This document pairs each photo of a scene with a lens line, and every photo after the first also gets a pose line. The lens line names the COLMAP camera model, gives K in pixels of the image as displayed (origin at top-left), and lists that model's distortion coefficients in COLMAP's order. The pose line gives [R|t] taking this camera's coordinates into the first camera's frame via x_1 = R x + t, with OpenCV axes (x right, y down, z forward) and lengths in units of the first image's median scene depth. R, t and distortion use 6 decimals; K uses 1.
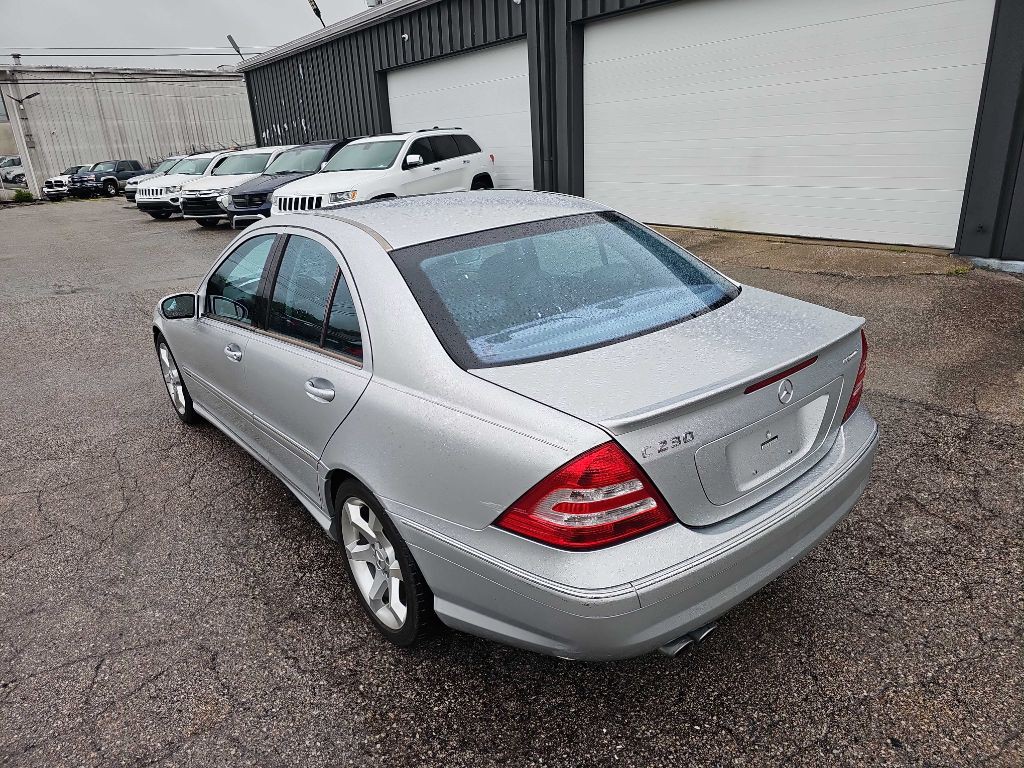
lens RADIAL K [[685.9, 0, 507.6], [0, 685.9, 386.6], [0, 0, 1]] dist [0.042284, -0.034062]
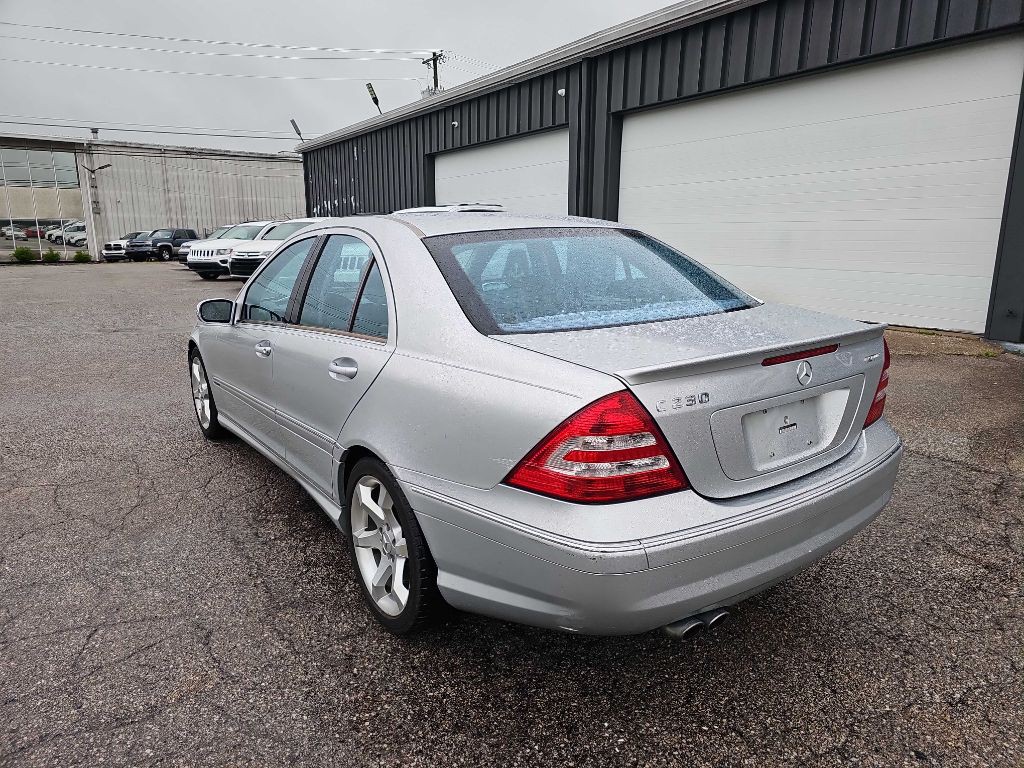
lens RADIAL K [[685.9, 0, 512.8], [0, 685.9, 384.9], [0, 0, 1]] dist [0.042284, -0.034062]
pose [[0.997459, 0.062606, -0.033988, 0.013499], [-0.066482, 0.989486, -0.128445, 0.140749], [0.025590, 0.130378, 0.991134, 0.001820]]
